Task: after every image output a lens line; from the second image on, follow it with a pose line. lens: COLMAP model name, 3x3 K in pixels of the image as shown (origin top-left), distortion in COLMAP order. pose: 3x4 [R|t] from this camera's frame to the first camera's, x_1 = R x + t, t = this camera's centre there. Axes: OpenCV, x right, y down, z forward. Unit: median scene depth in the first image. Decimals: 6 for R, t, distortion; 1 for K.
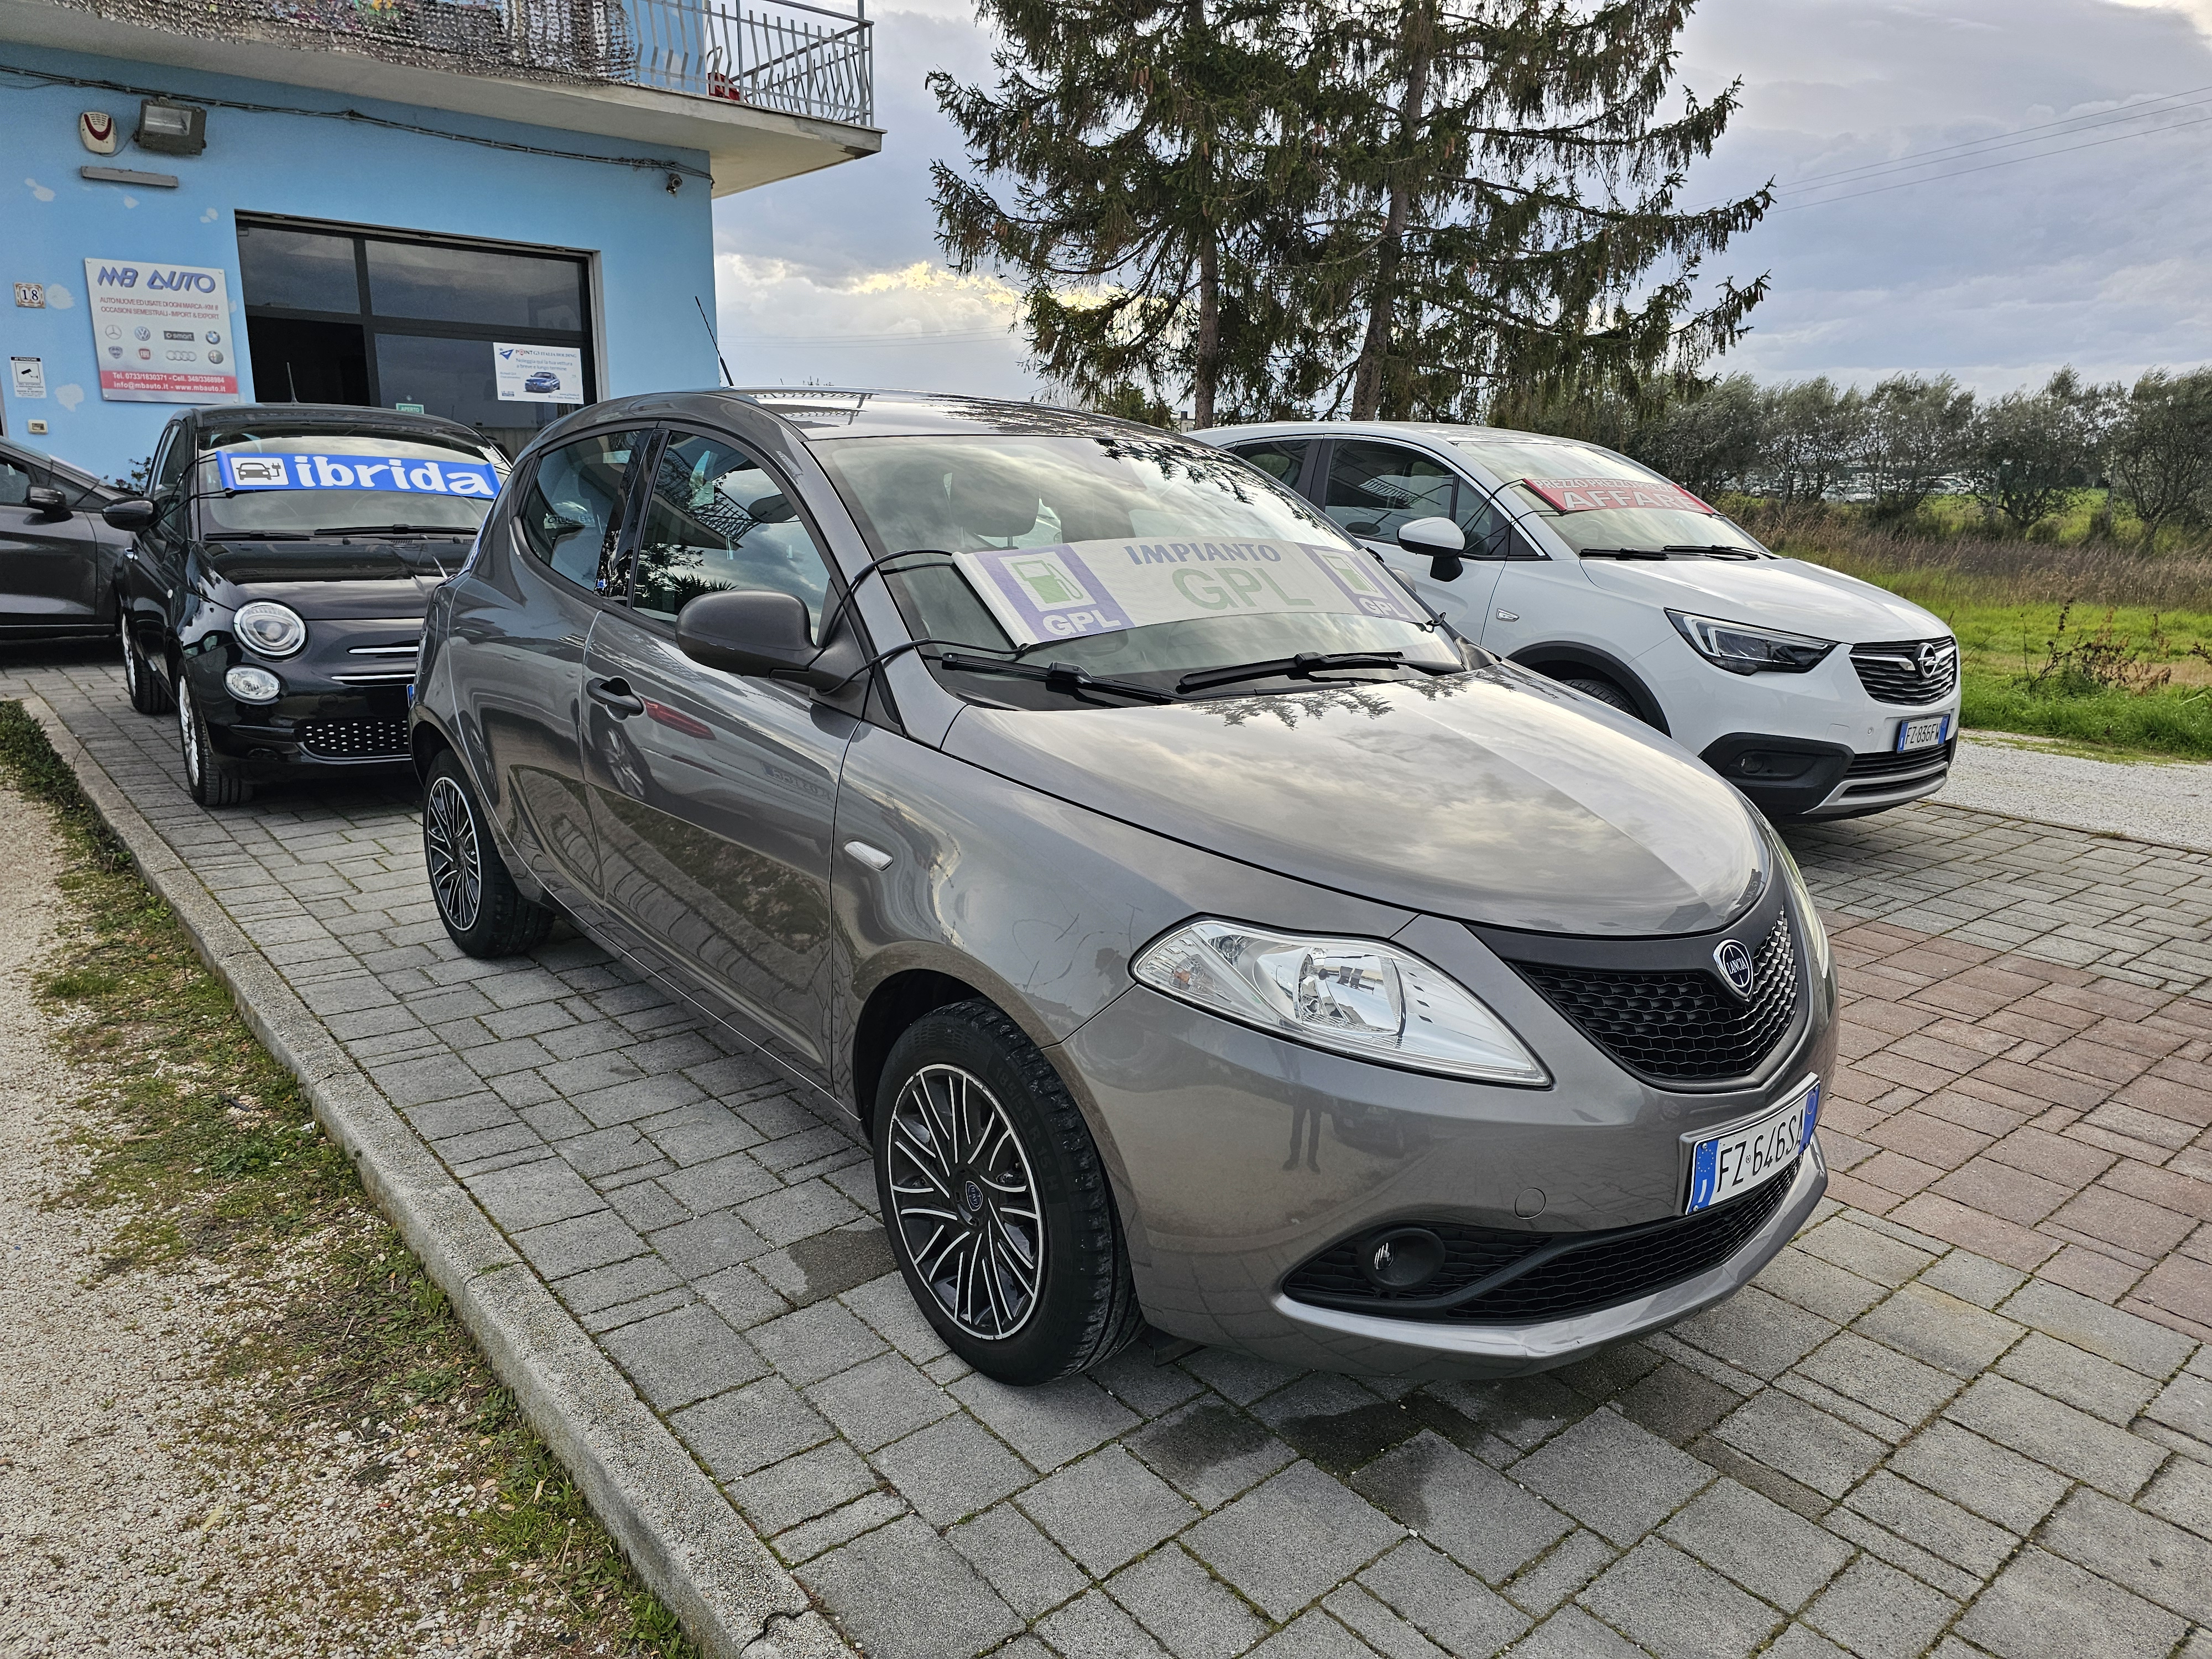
lens RADIAL K [[1461.7, 0, 1080.4], [0, 1461.7, 825.7], [0, 0, 1]] dist [0.065739, -0.063762]
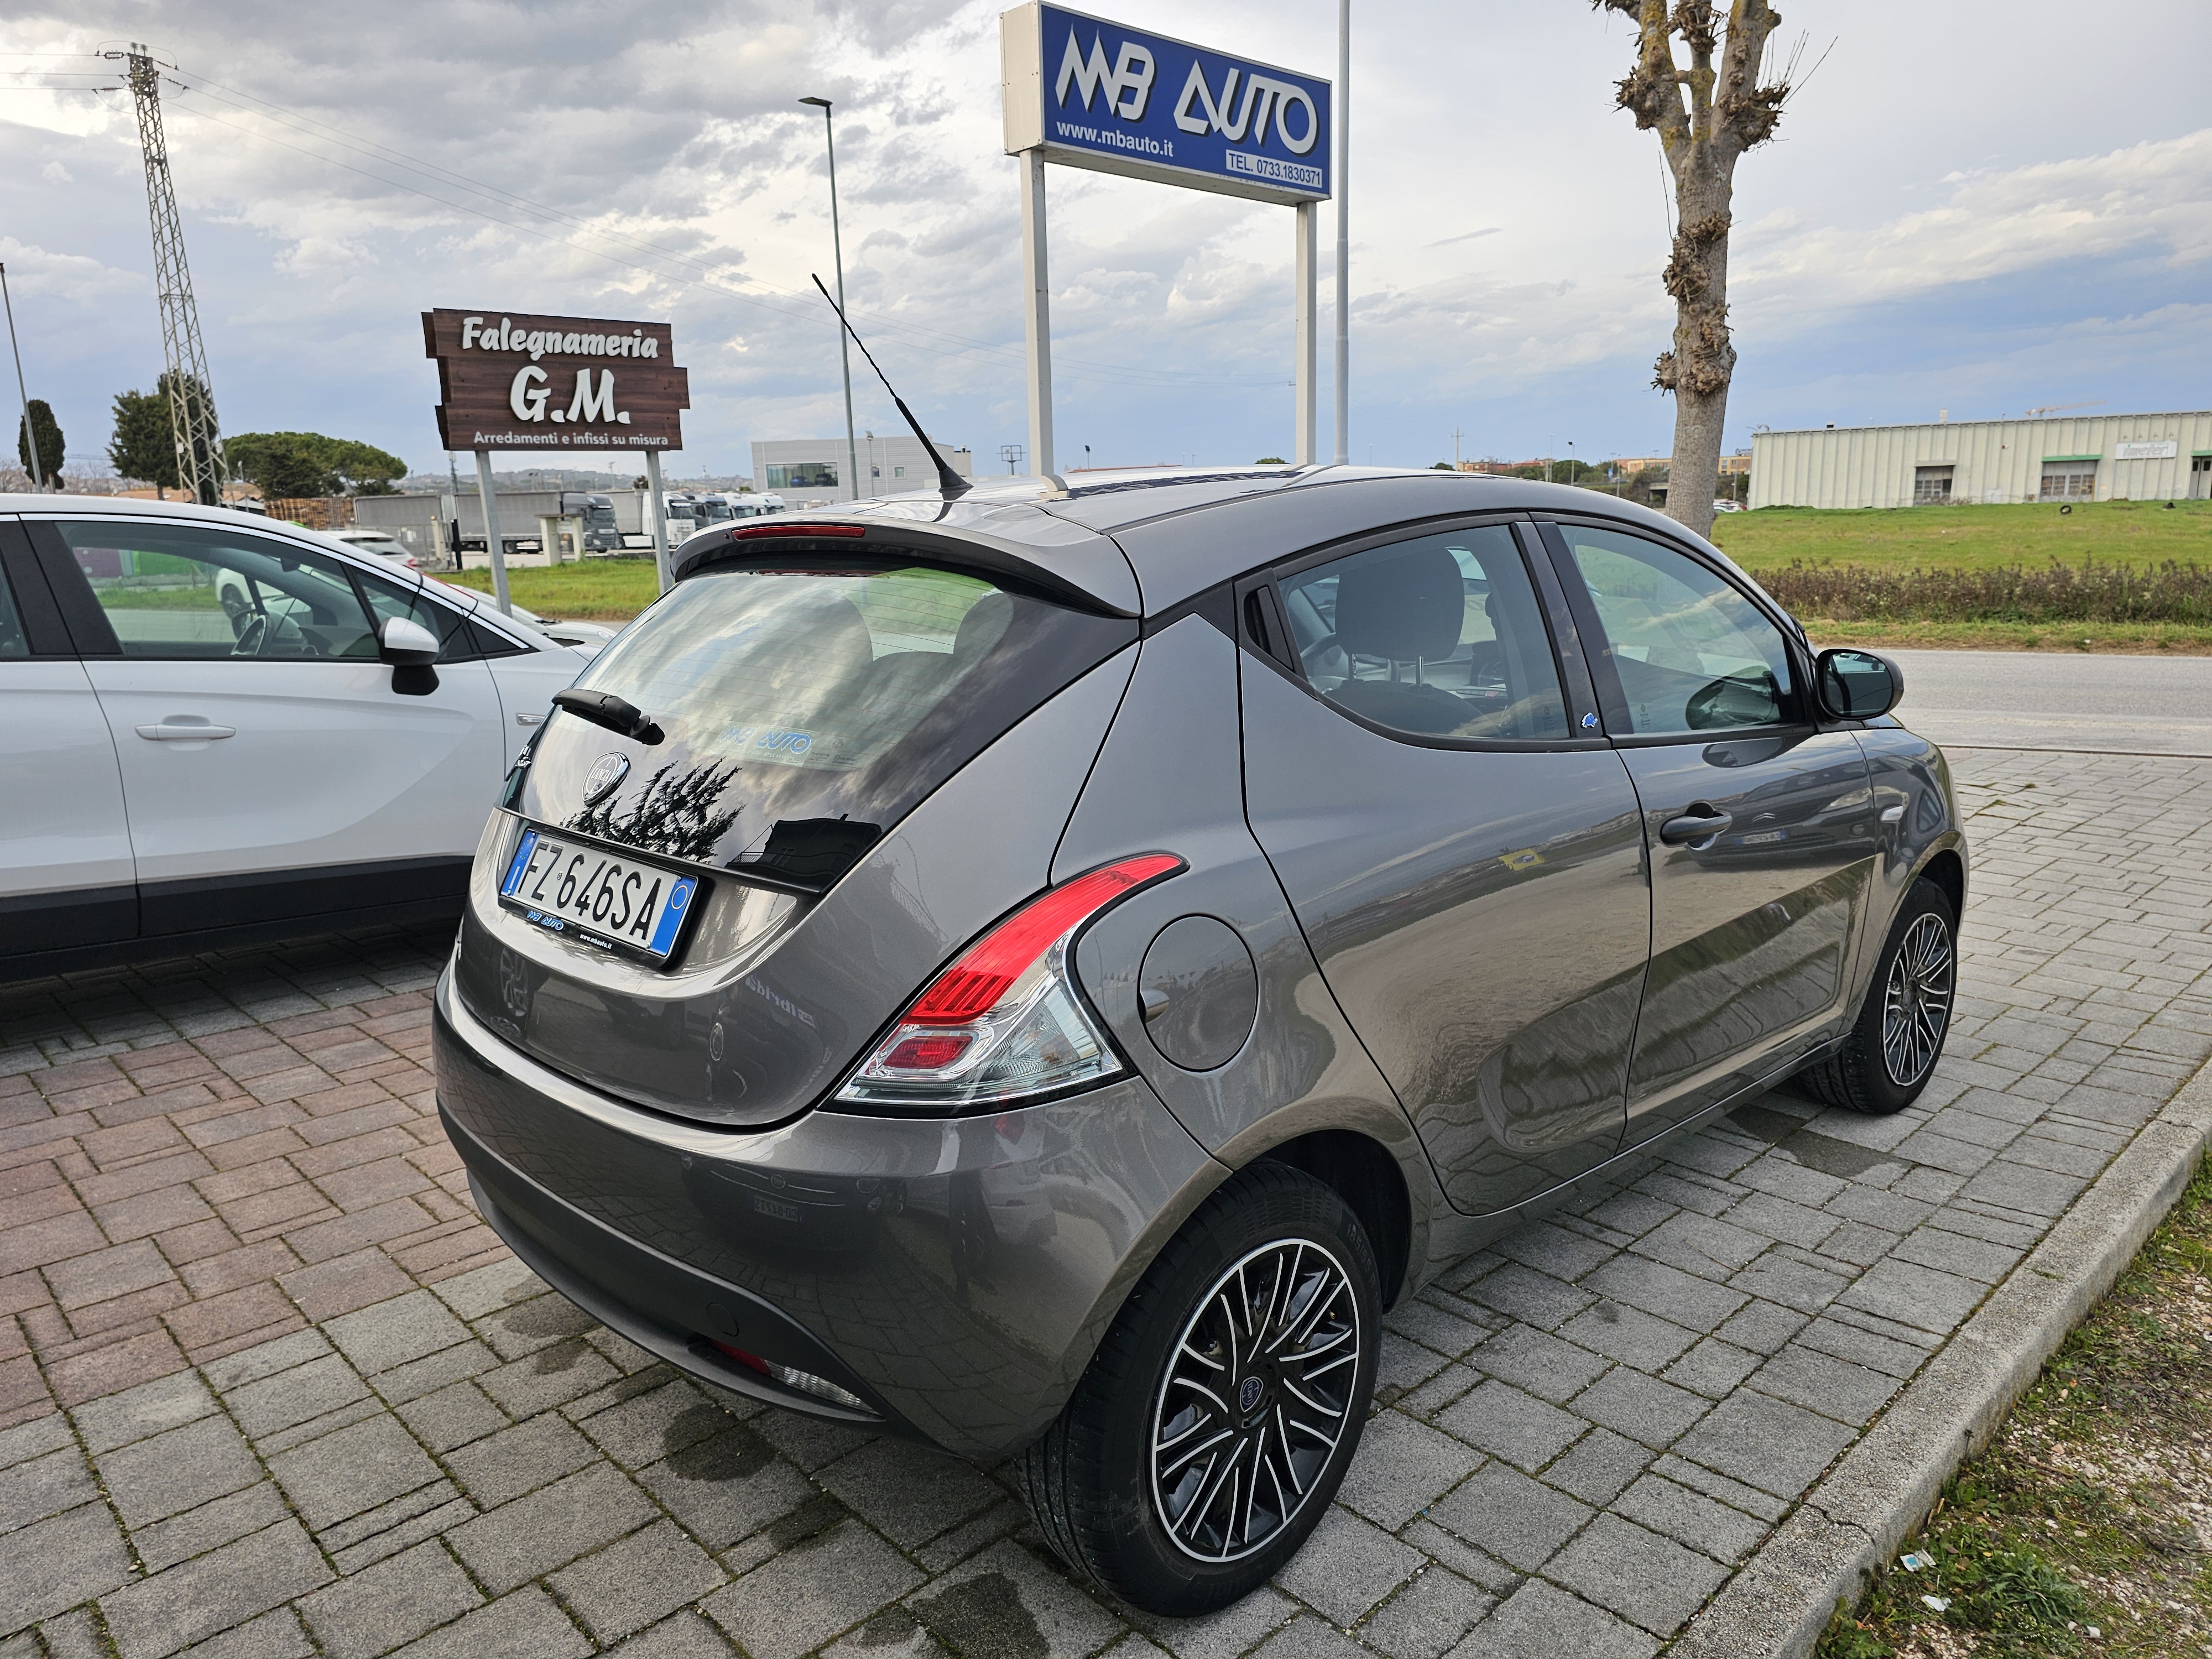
lens RADIAL K [[1481.2, 0, 1083.5], [0, 1481.2, 840.1], [0, 0, 1]] dist [0.065630, -0.066791]
pose [[-0.063802, -0.226810, 0.971847, -1.114129], [0.259098, 0.936673, 0.235611, -0.369072], [-0.963741, 0.266836, -0.000996, 1.312489]]
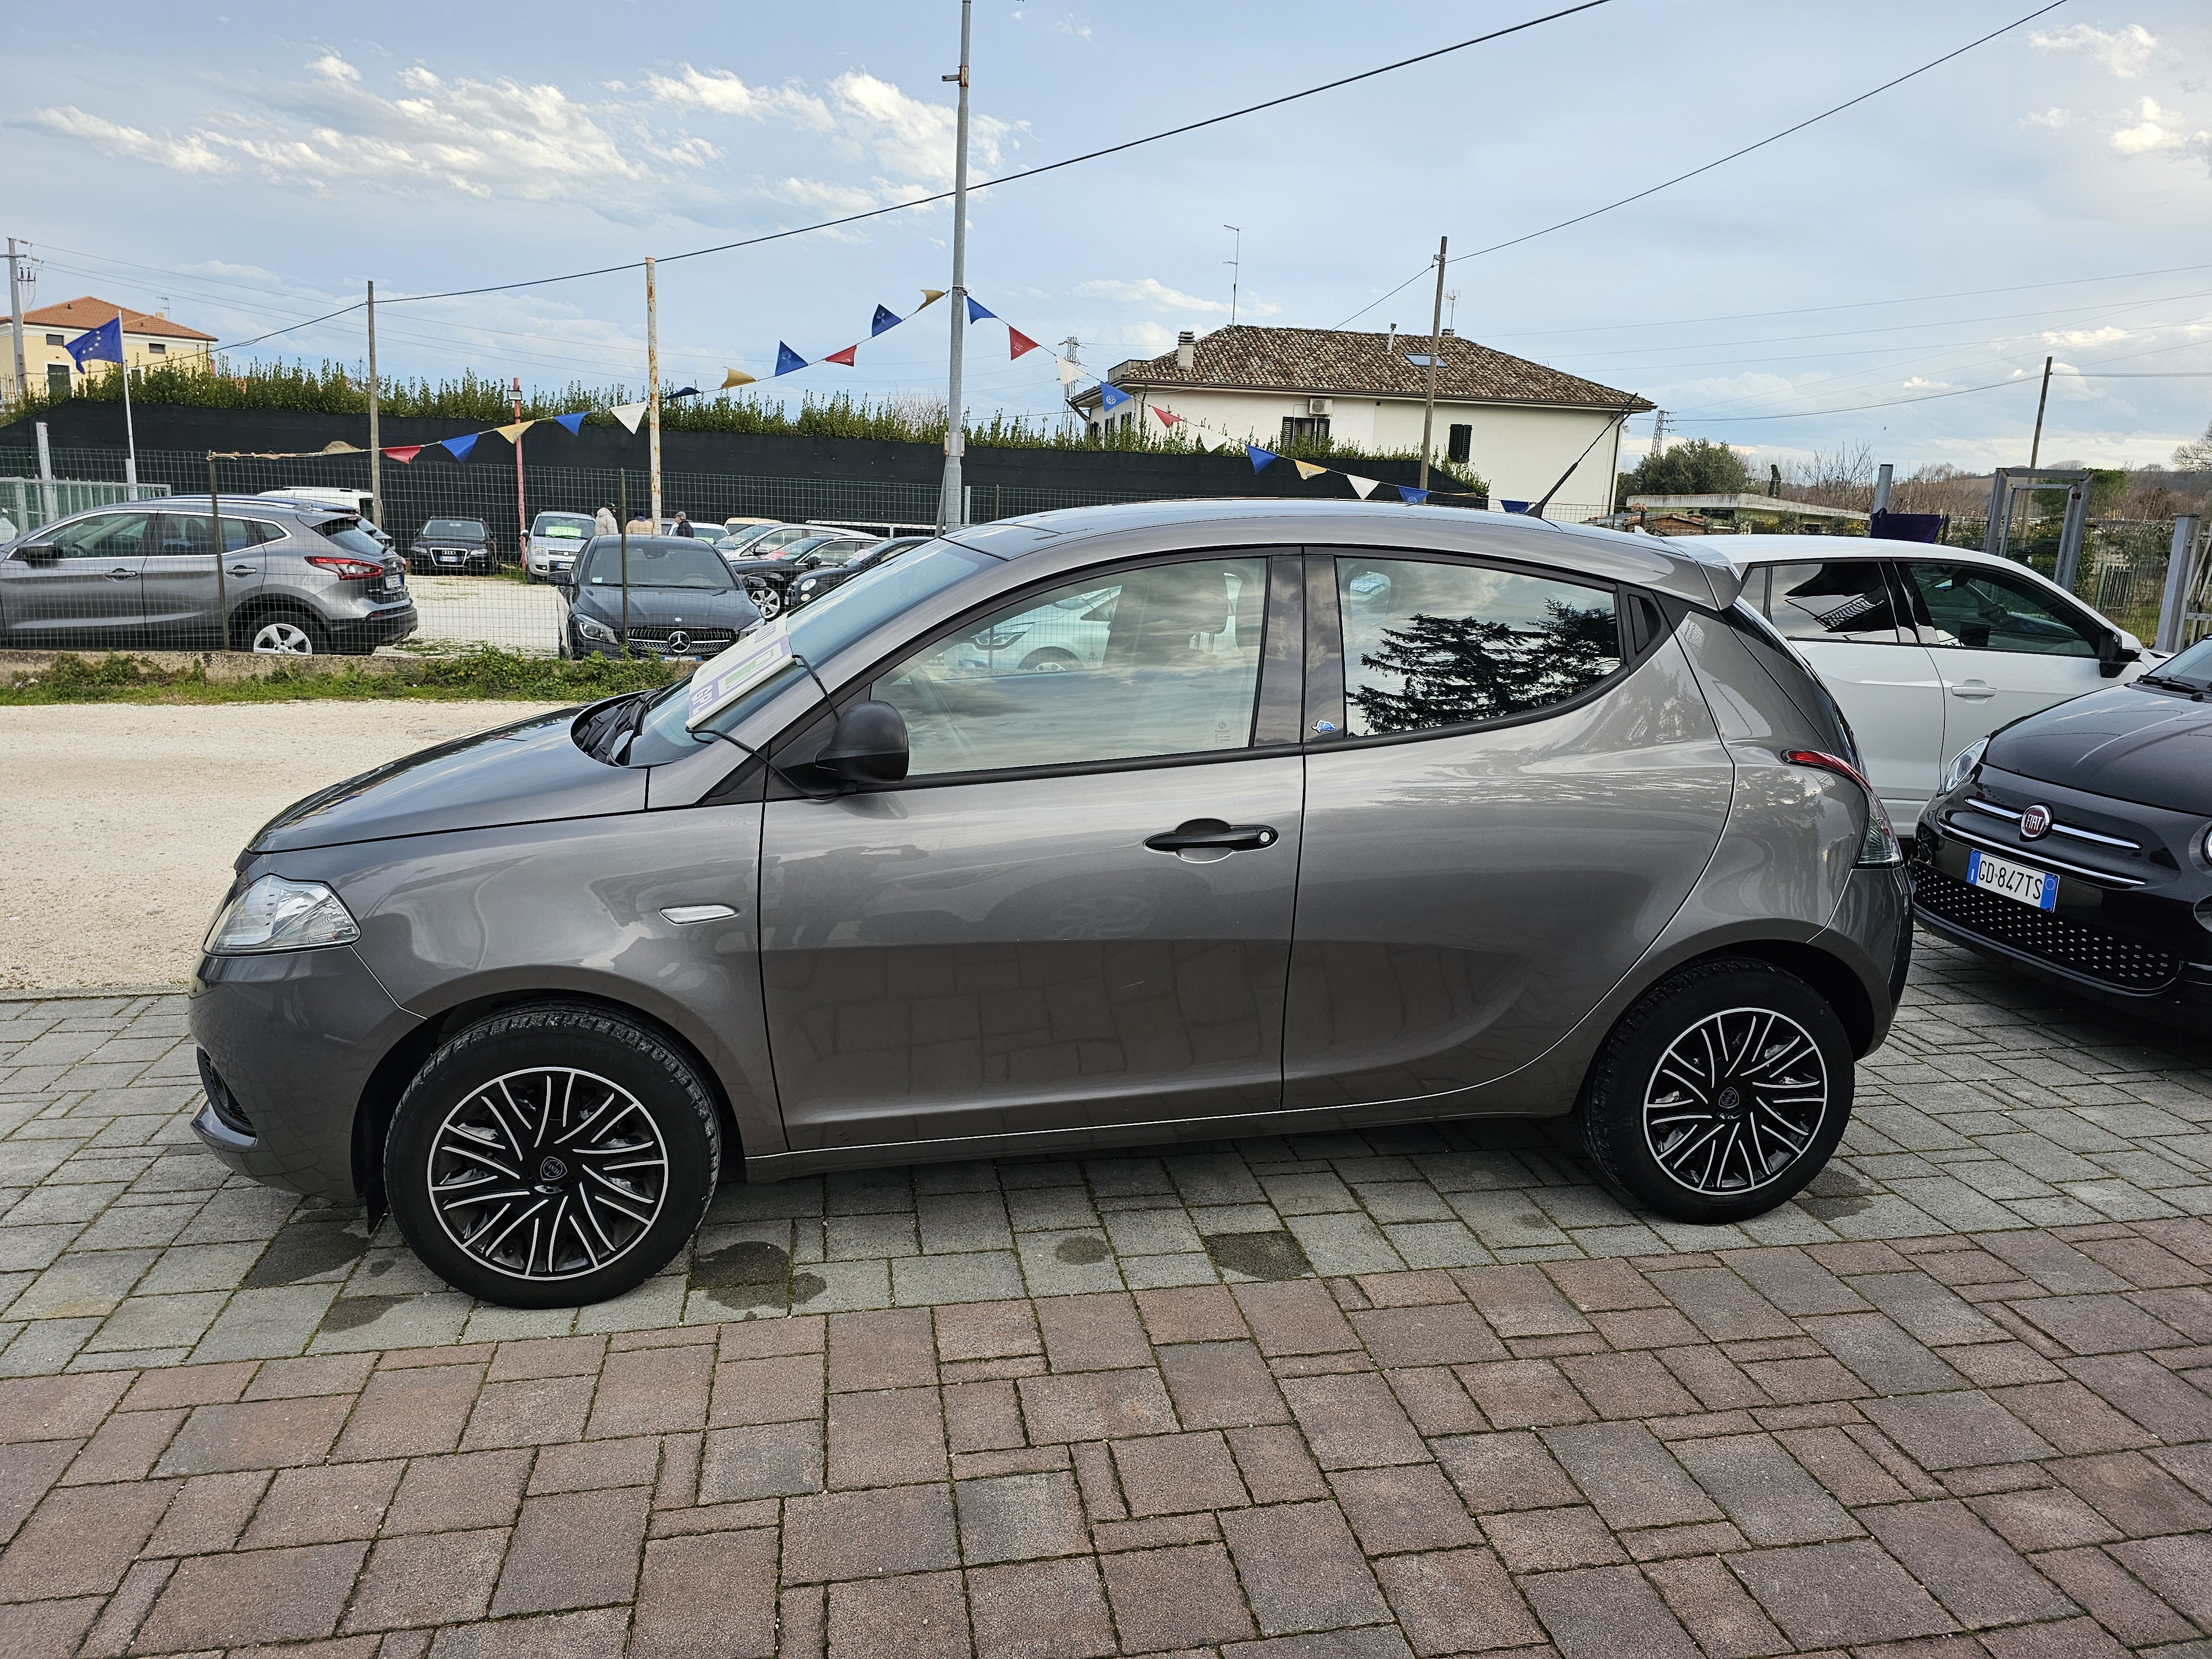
lens RADIAL K [[1476.6, 0, 1106.0], [0, 1476.6, 829.5], [0, 0, 1]] dist [0.046842, -0.040050]
pose [[-0.485496, 0.147126, -0.861770, 0.916146], [-0.247709, 0.922190, 0.296993, -0.412568], [0.838411, 0.357658, -0.411275, 1.616128]]
